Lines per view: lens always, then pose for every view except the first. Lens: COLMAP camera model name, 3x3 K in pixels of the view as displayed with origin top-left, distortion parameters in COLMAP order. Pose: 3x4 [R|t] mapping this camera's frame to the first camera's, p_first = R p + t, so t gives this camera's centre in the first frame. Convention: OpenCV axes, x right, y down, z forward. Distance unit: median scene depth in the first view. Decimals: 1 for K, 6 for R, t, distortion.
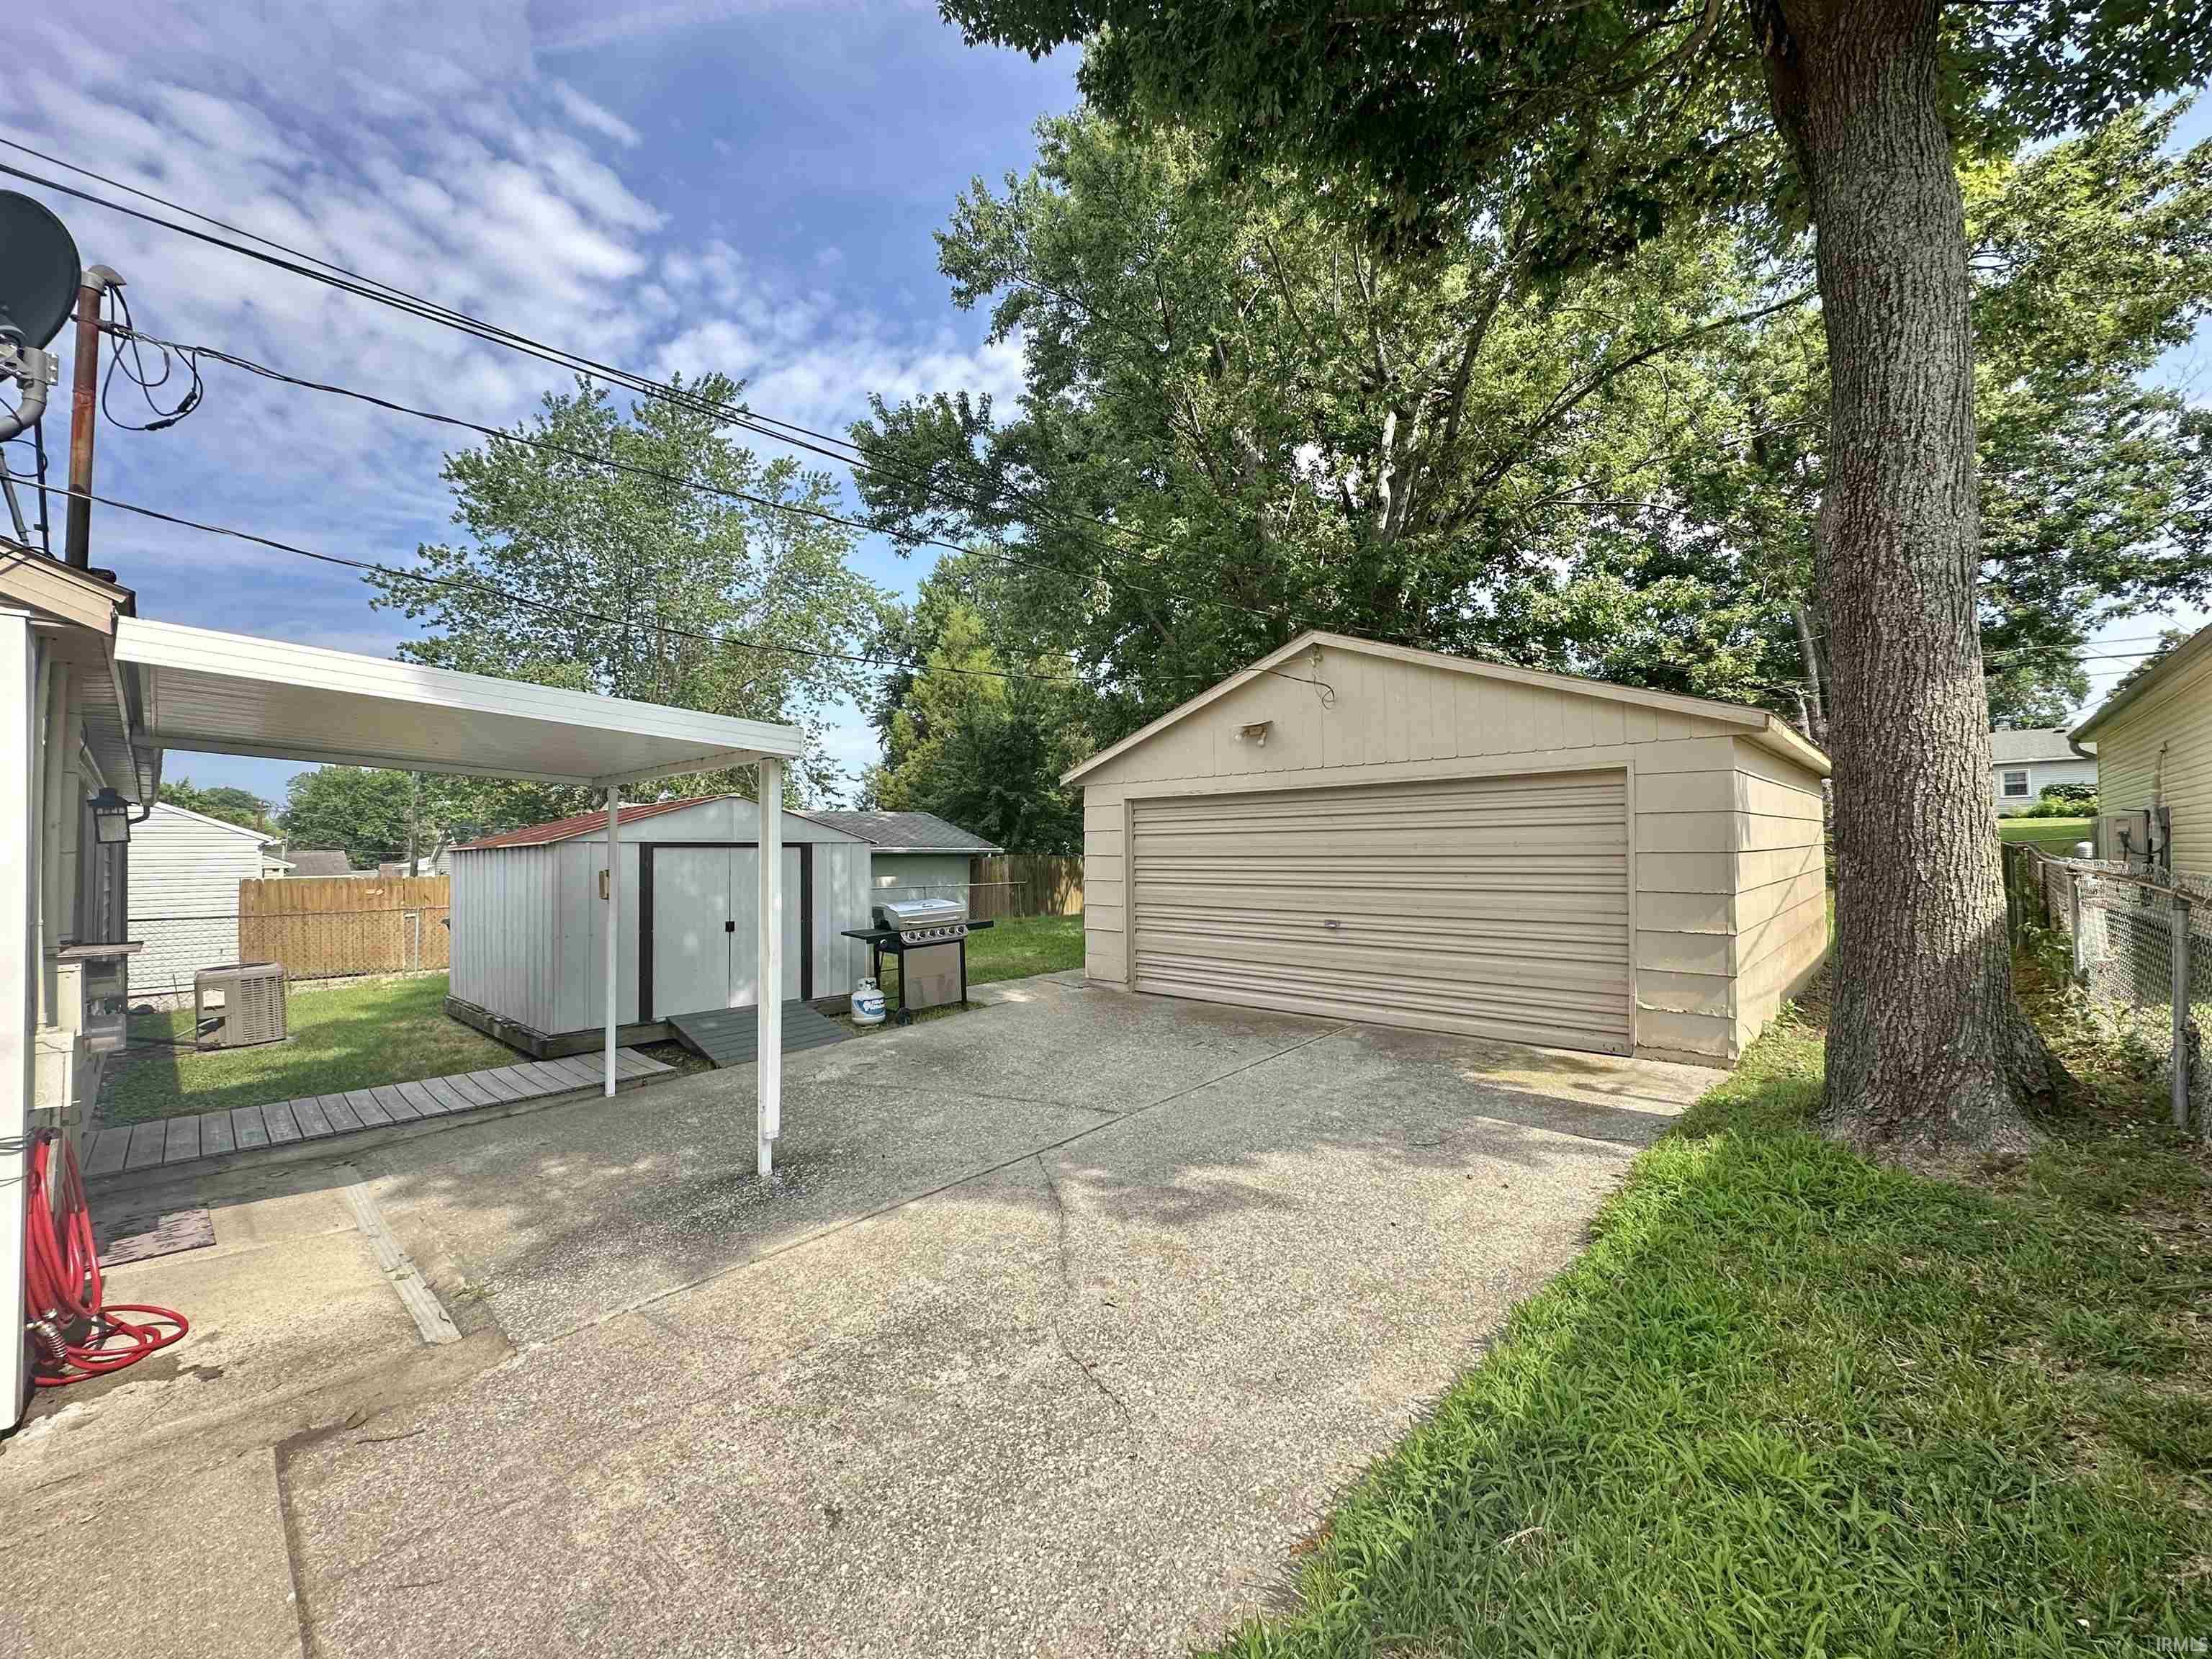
lens RADIAL K [[881.5, 0, 1109.1], [0, 881.5, 825.8], [0, 0, 1]] dist [-0.006177, 0.001603]
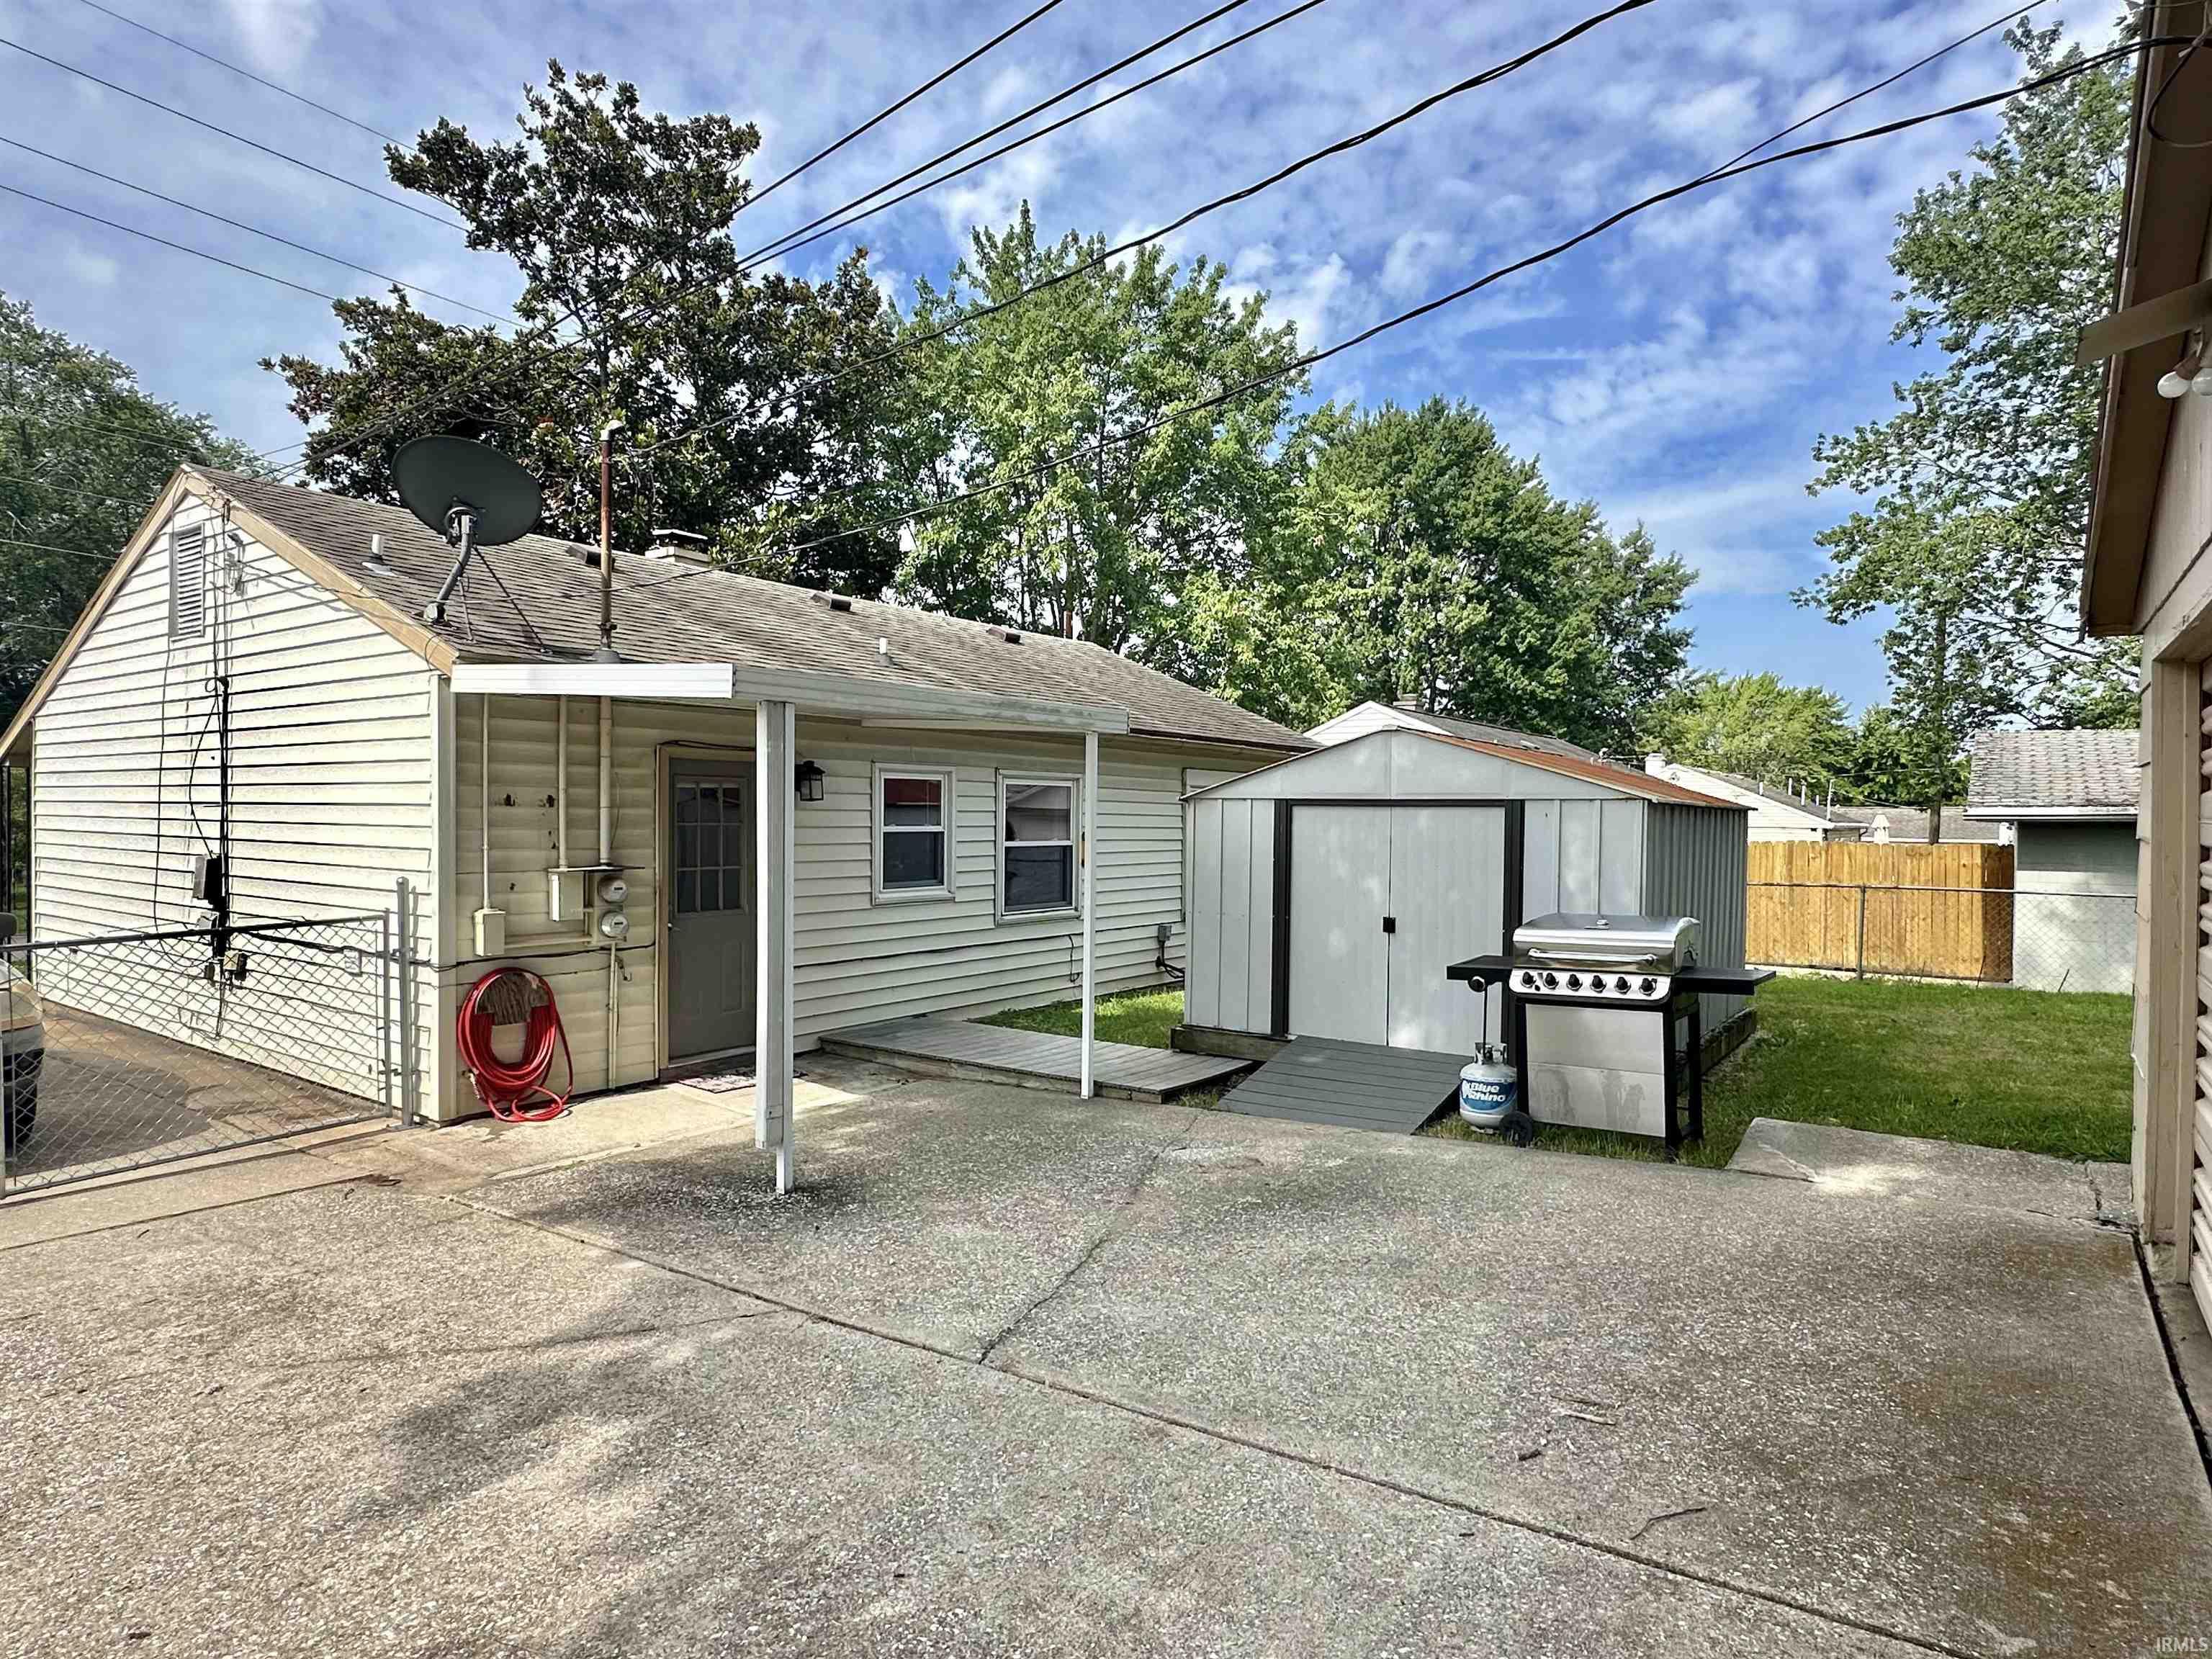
lens RADIAL K [[1246.7, 0, 1109.3], [0, 1246.7, 829.6], [0, 0, 1]] dist [-0.006582, 0.000731]
pose [[0.125902, 0.025587, -0.991713, 0.767191], [0.019291, 0.999415, 0.028235, 0.017397], [0.991855, -0.022685, 0.125335, 1.077005]]
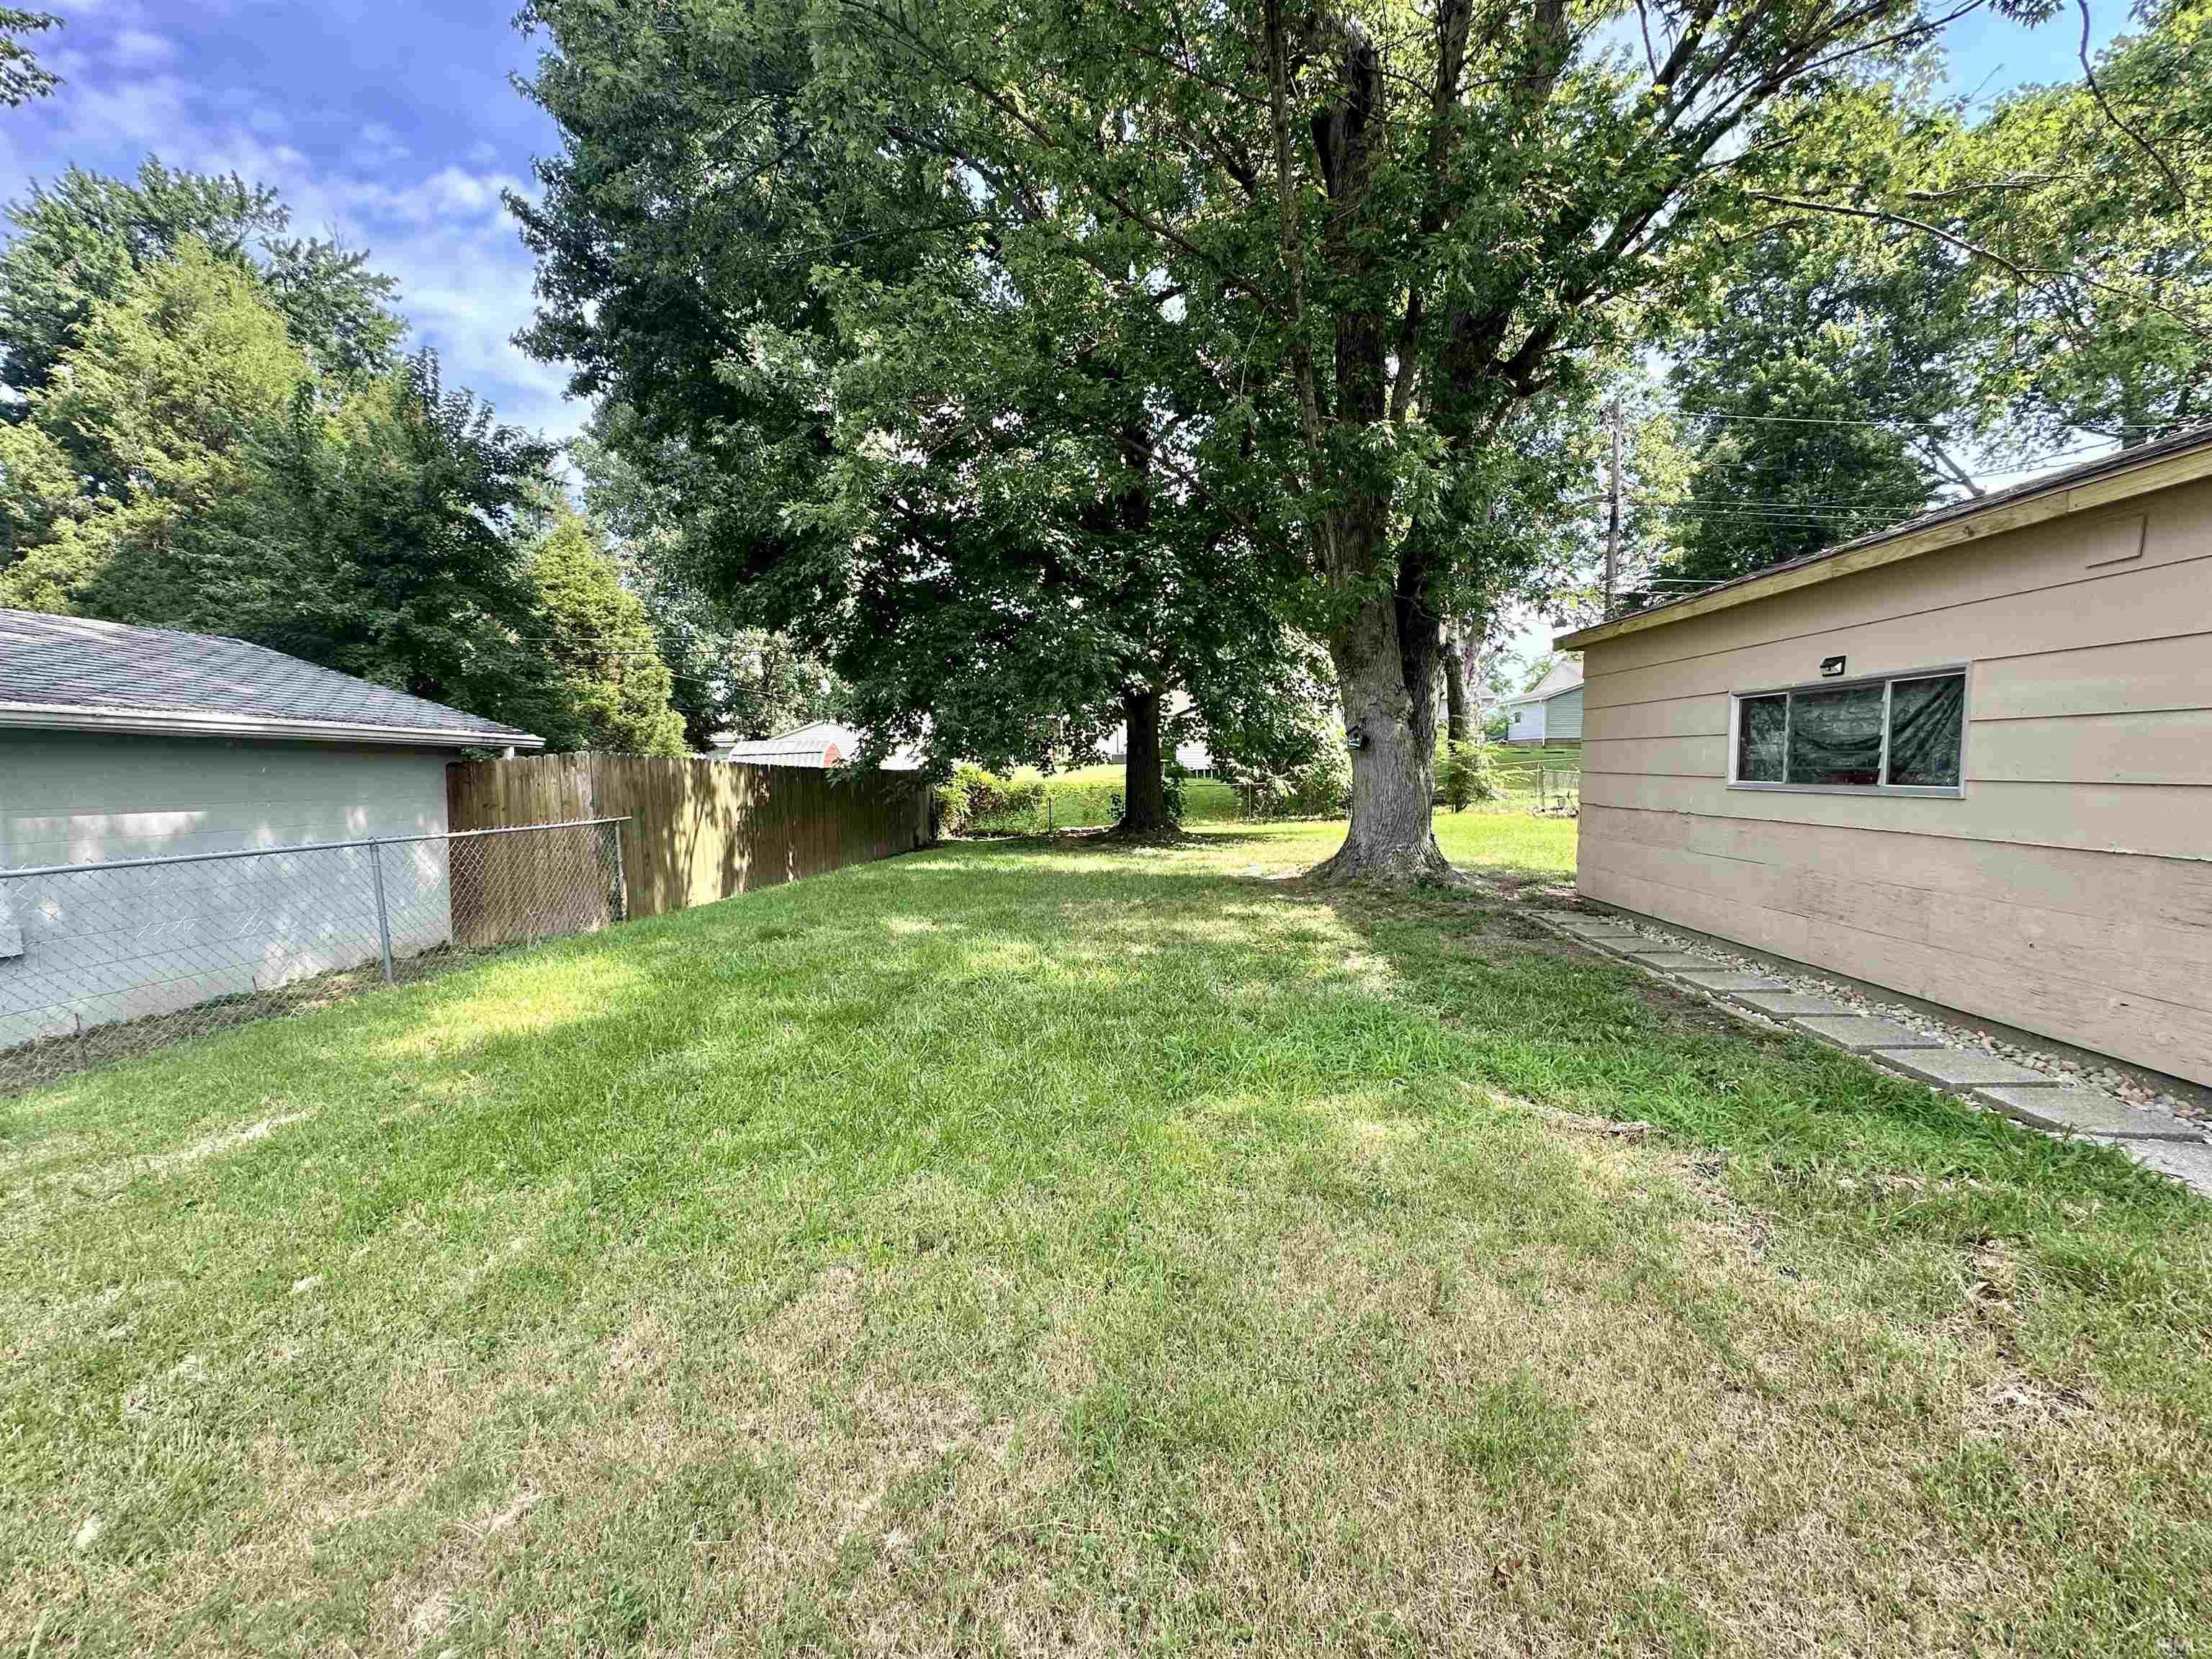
lens RADIAL K [[881.5, 0, 1095.5], [0, 881.5, 829.4], [0, 0, 1]] dist [-0.006177, 0.001603]
pose [[0.768917, -0.038199, 0.638207, -0.796882], [-0.023522, 0.995848, 0.087945, 0.118111], [-0.638916, -0.082634, 0.764825, 2.257021]]
